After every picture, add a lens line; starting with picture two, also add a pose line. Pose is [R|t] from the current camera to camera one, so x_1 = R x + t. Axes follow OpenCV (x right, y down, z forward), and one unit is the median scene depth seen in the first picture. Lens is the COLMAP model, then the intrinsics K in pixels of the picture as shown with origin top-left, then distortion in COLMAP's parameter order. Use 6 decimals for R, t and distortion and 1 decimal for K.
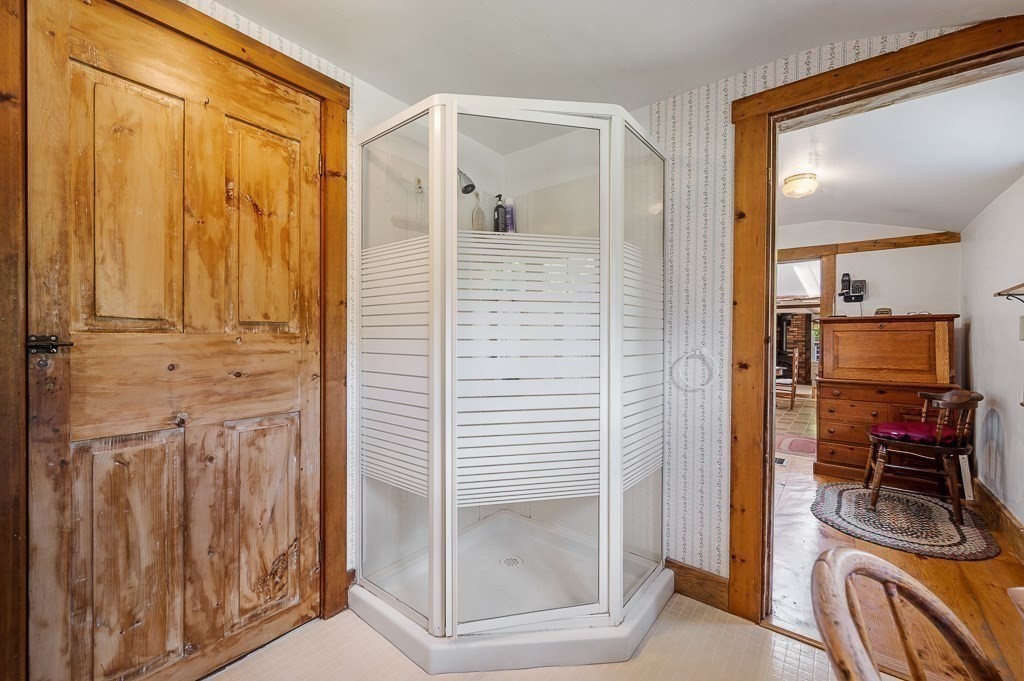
lens RADIAL K [[419.2, 0, 507.3], [0, 419.2, 345.1], [0, 0, 1]] dist [-0.001382, 0.000121]
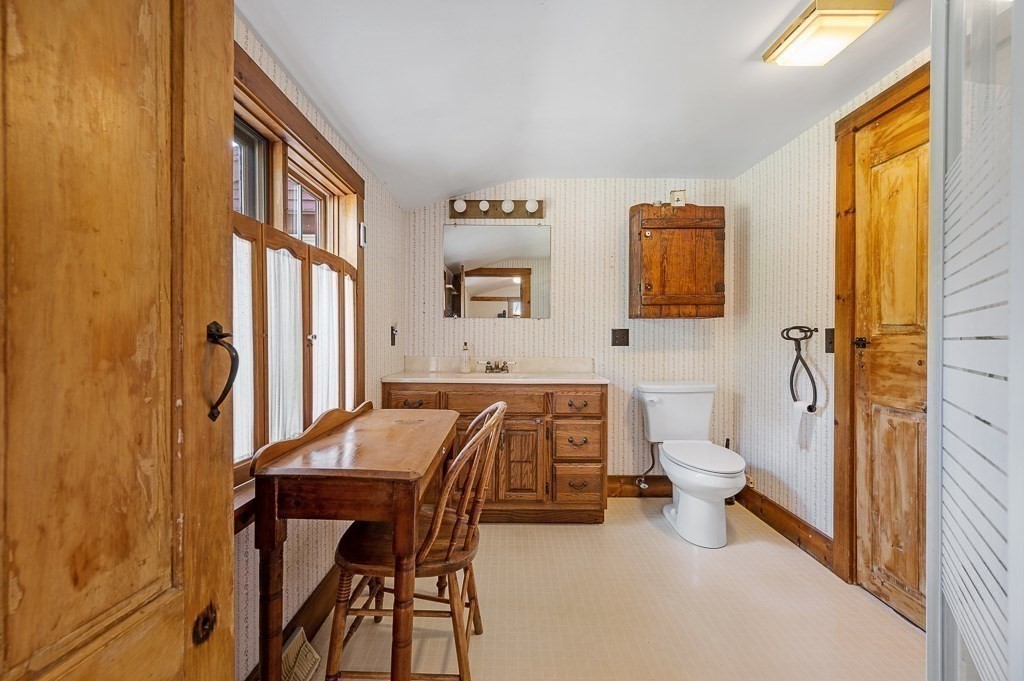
lens RADIAL K [[405.1, 0, 508.6], [0, 405.1, 336.7], [0, 0, 1]] dist [-0.000942, -0.000333]
pose [[-0.771382, -0.002085, -0.636370, 0.974495], [-0.012397, 0.999854, 0.011751, -0.025338], [0.636252, 0.016954, -0.771295, 1.235863]]
